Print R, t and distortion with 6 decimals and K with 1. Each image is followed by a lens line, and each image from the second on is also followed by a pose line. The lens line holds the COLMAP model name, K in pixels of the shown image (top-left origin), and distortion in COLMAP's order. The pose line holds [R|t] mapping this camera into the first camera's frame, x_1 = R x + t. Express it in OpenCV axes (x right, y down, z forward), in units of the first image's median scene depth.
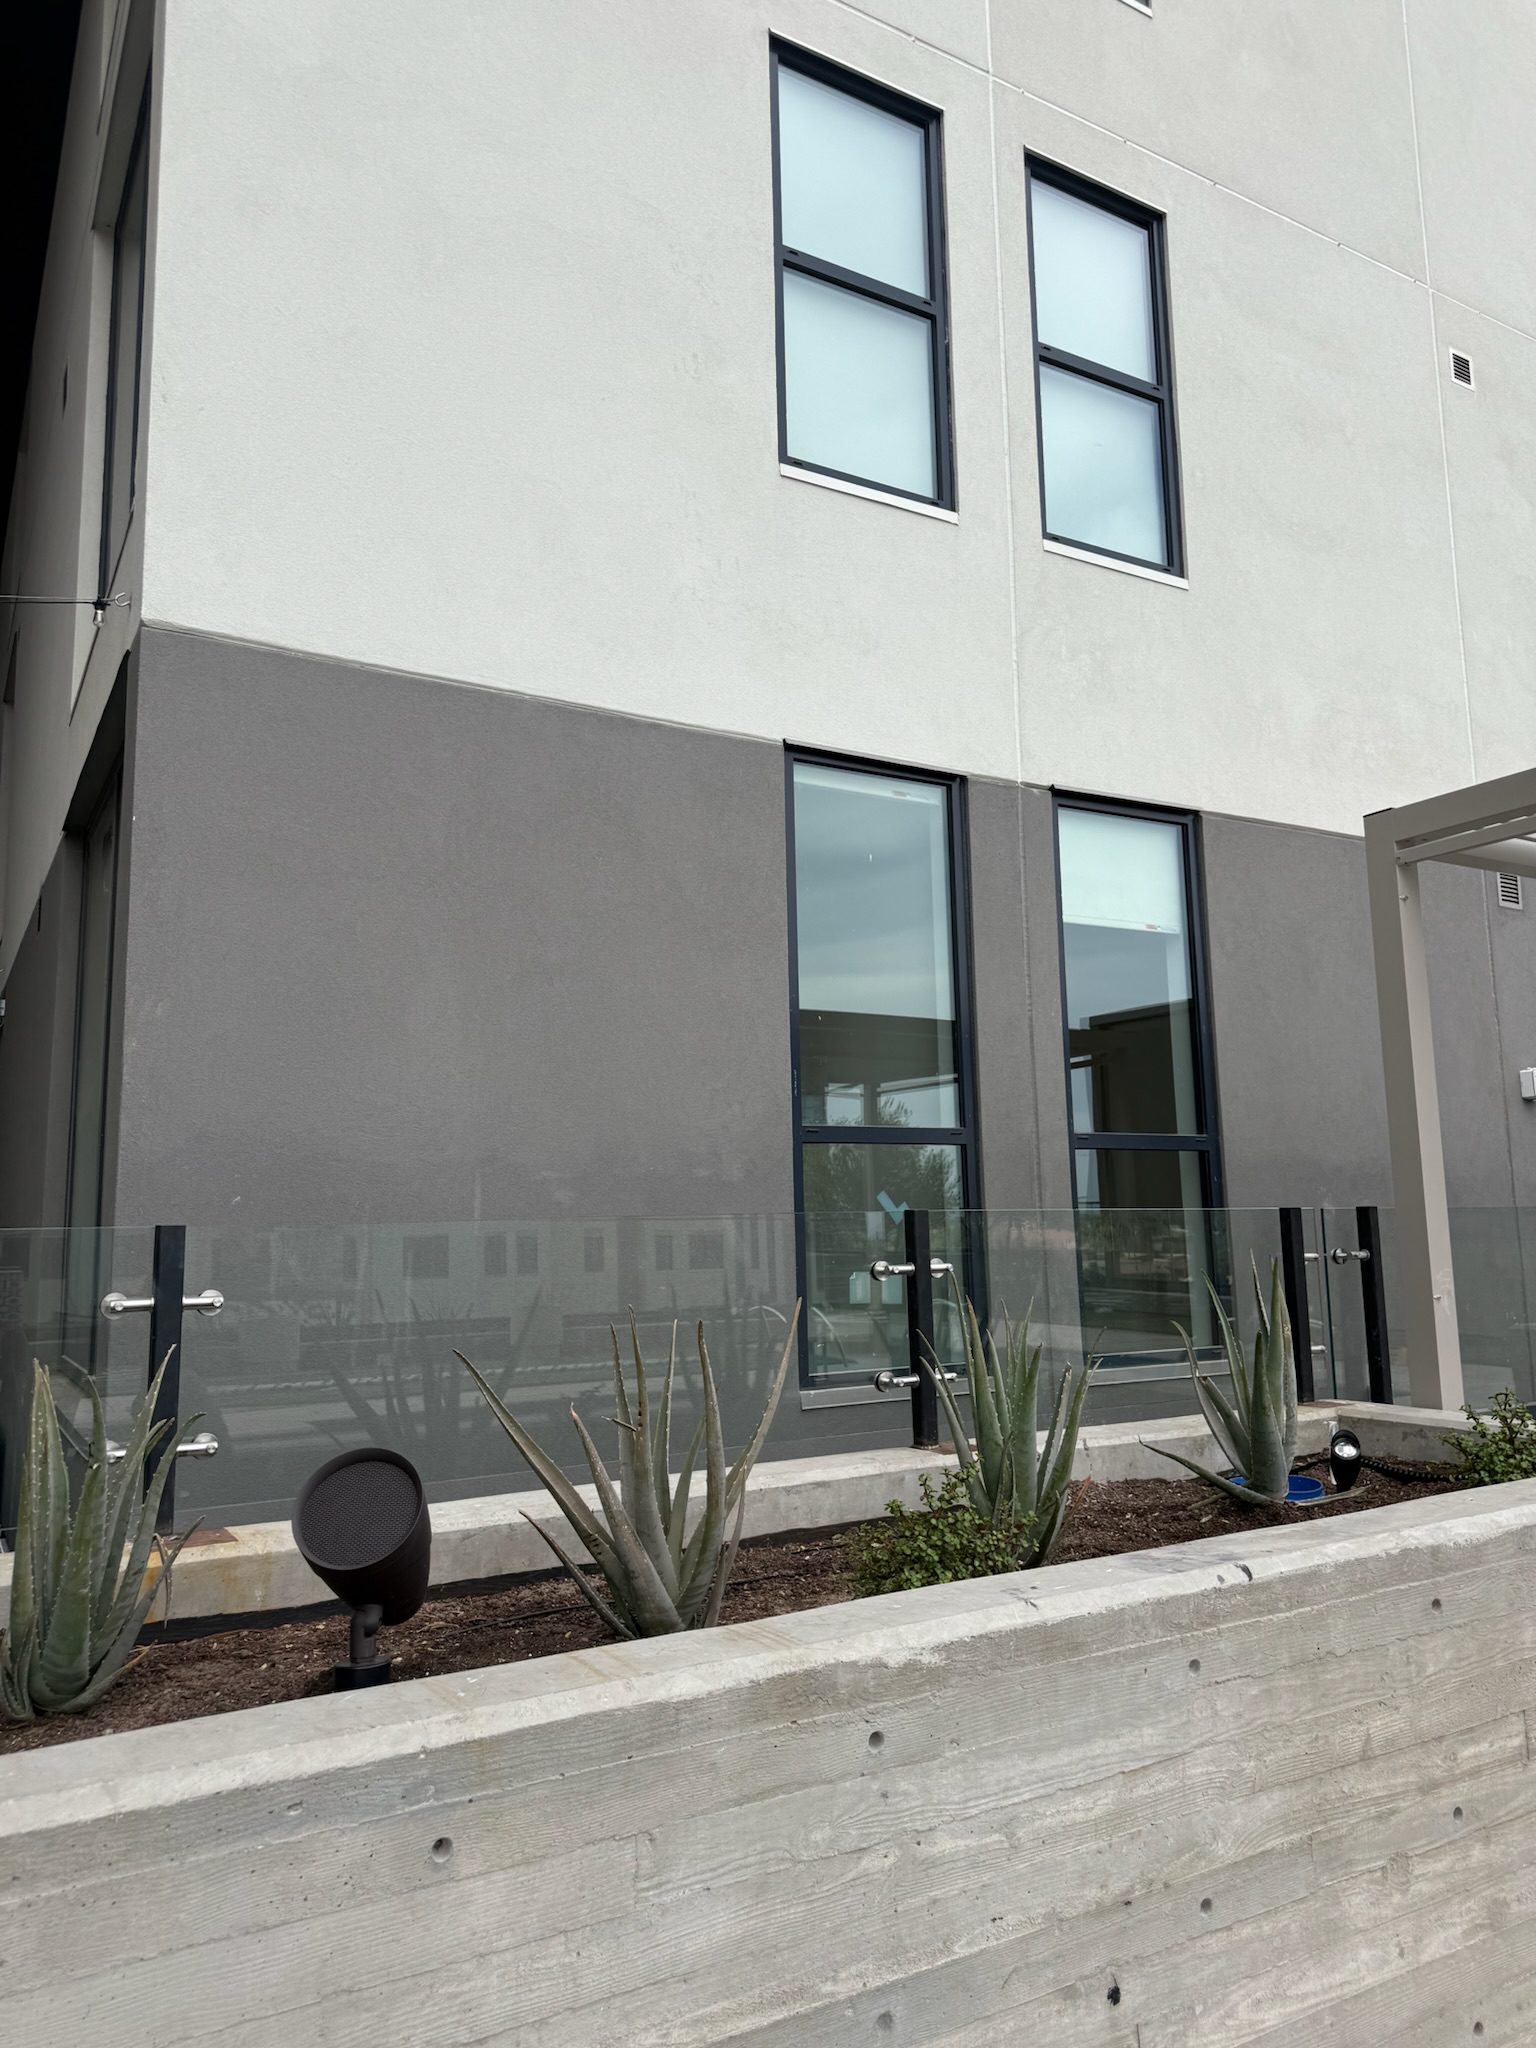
lens RADIAL K [[1450.1, 0, 769.0], [0, 1450.1, 1022.5], [0, 0, 1]] dist [0.042698, -0.005840]
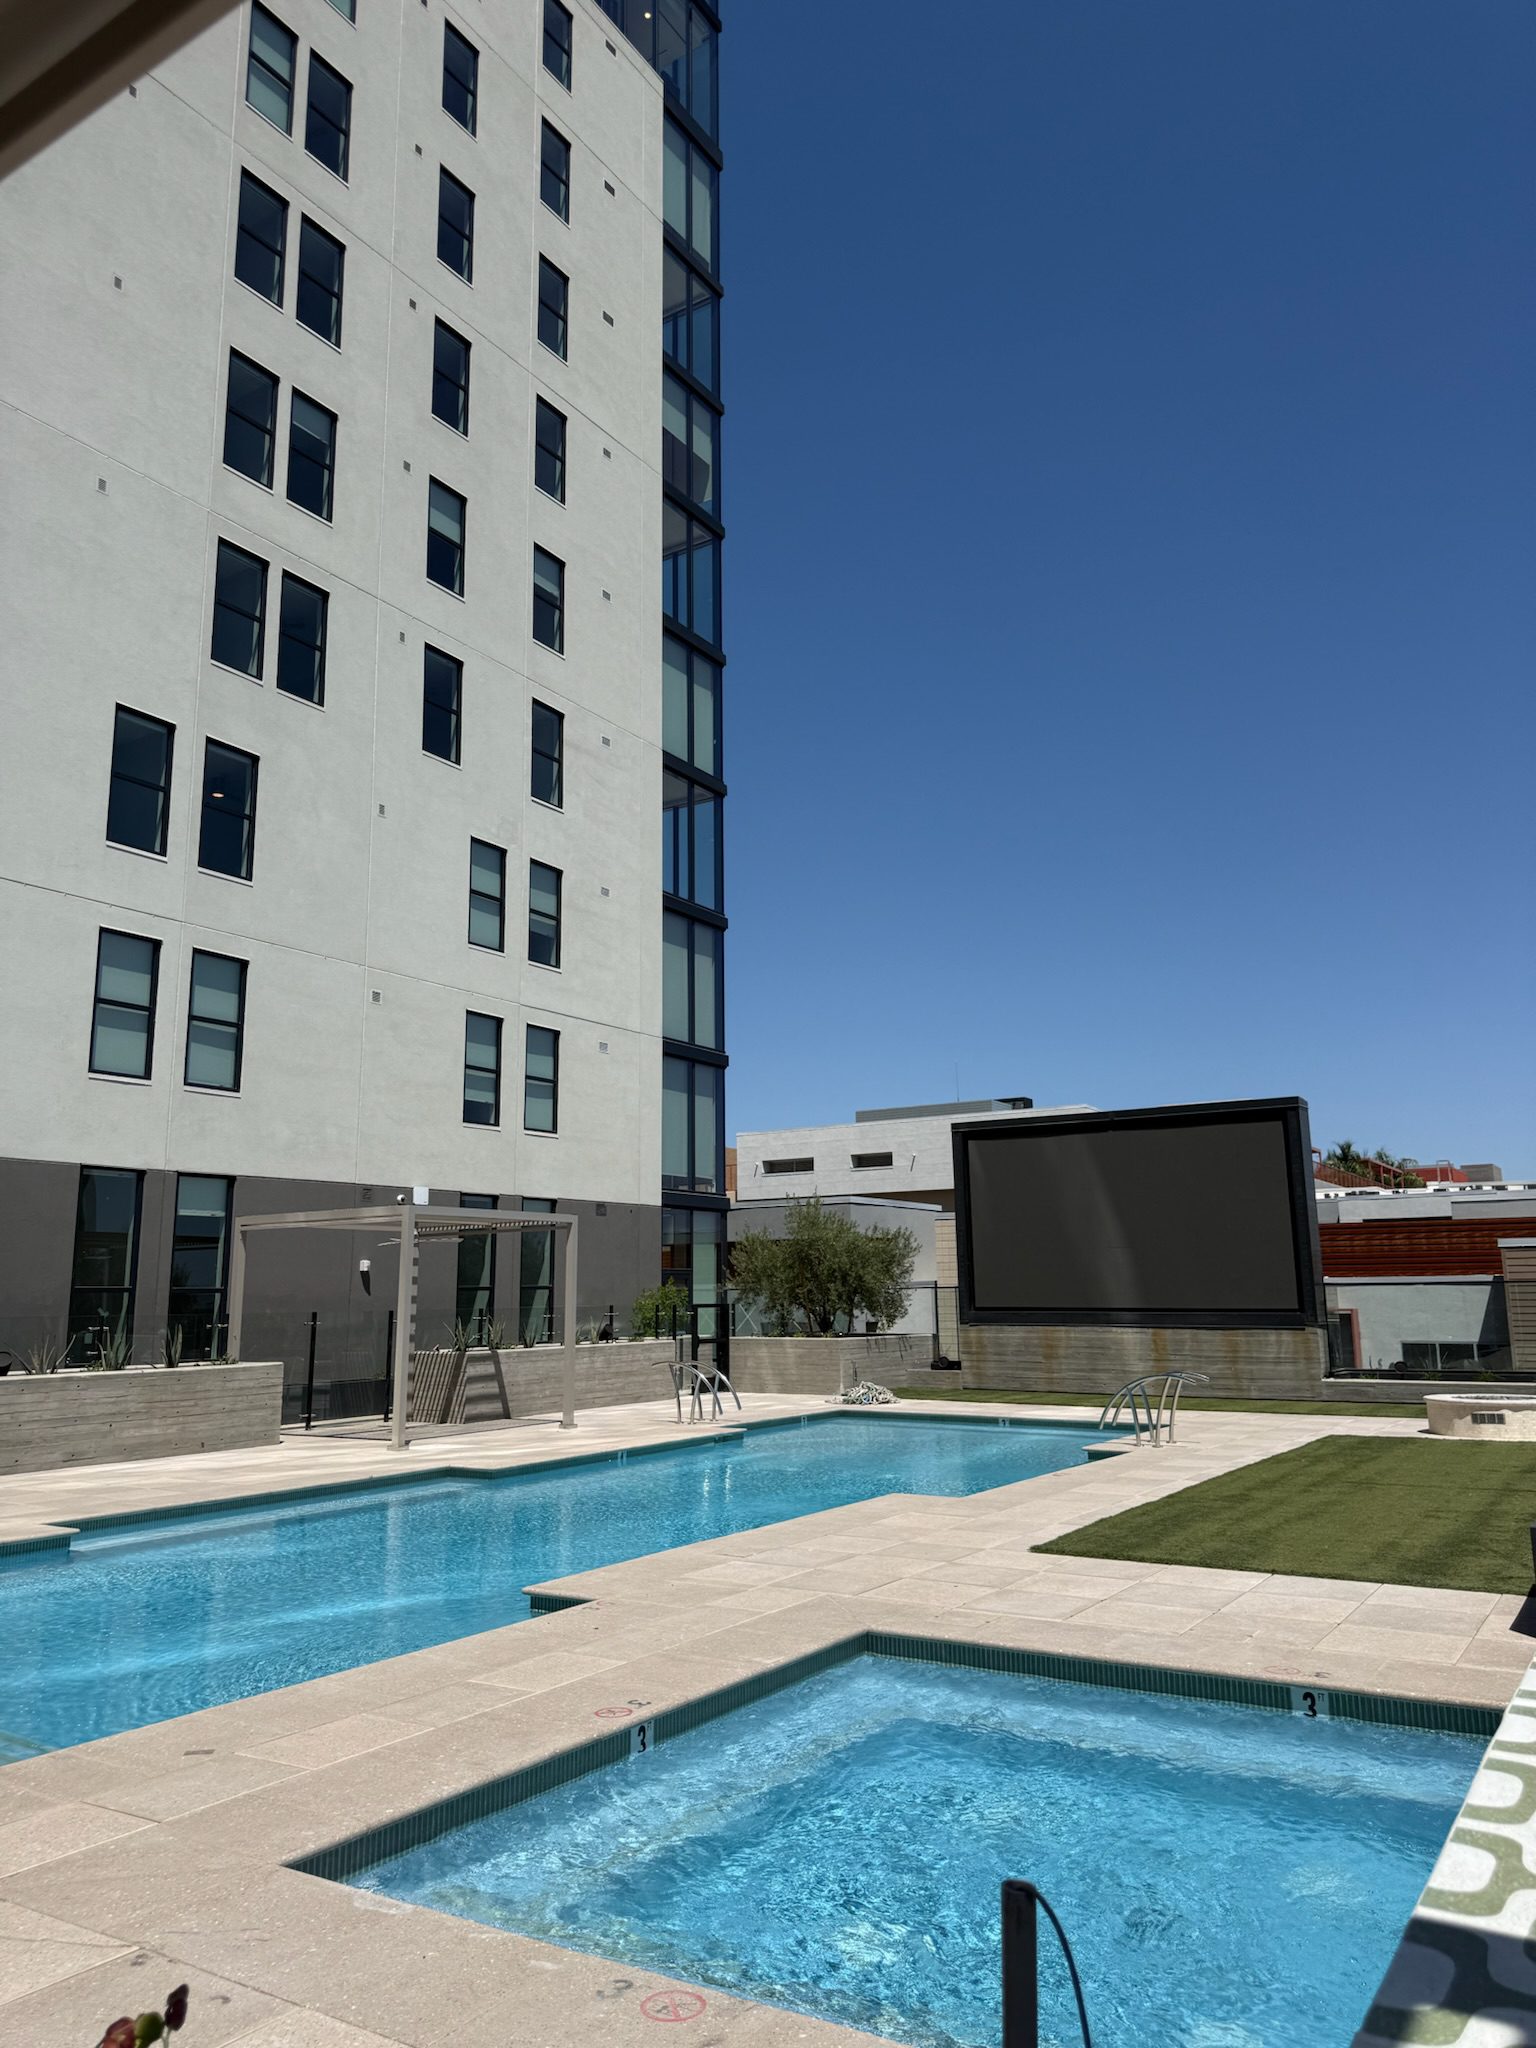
lens RADIAL K [[1450.1, 0, 767.8], [0, 1450.1, 1026.7], [0, 0, 1]] dist [0.042698, -0.005840]
pose [[0.887335, 0.104426, 0.449145, -0.291285], [-0.078747, 0.994029, -0.075538, -0.852739], [-0.454351, 0.031659, 0.890260, -5.895030]]
